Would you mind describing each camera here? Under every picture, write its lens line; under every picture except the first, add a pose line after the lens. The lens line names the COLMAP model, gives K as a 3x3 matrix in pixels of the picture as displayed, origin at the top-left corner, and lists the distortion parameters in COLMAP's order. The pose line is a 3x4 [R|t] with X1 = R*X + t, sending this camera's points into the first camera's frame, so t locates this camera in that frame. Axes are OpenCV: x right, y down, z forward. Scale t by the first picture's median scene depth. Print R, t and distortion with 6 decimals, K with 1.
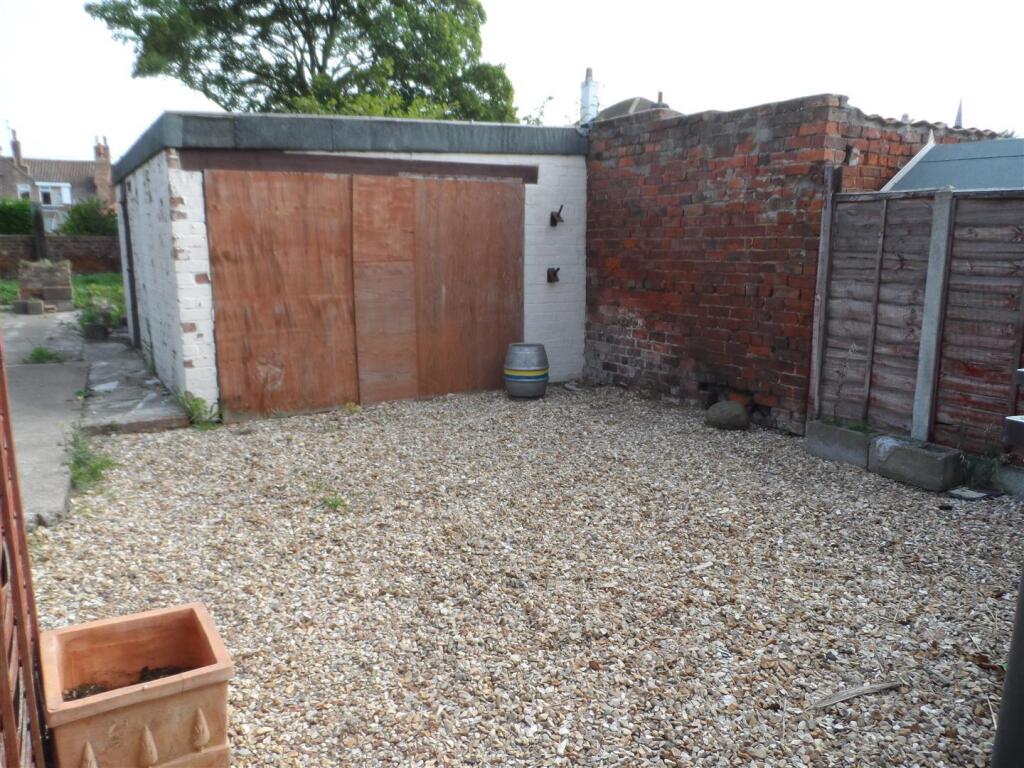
lens RADIAL K [[782.9, 0, 512.0], [0, 782.9, 384.0], [0, 0, 1]] dist [0.002849, 0.003225]
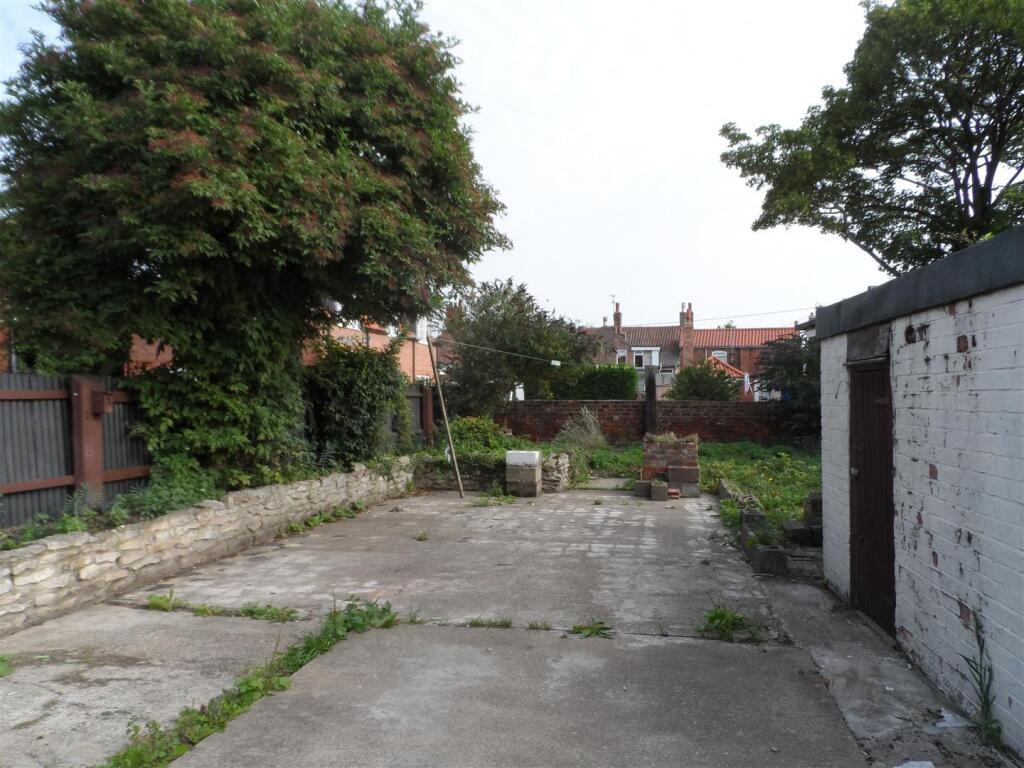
lens RADIAL K [[782.9, 0, 512.0], [0, 782.9, 384.0], [0, 0, 1]] dist [0.002849, 0.003225]
pose [[0.784559, -0.008282, -0.619999, -0.130393], [-0.113740, 0.981022, -0.157034, -0.036833], [0.609533, 0.193721, 0.768727, 0.150619]]
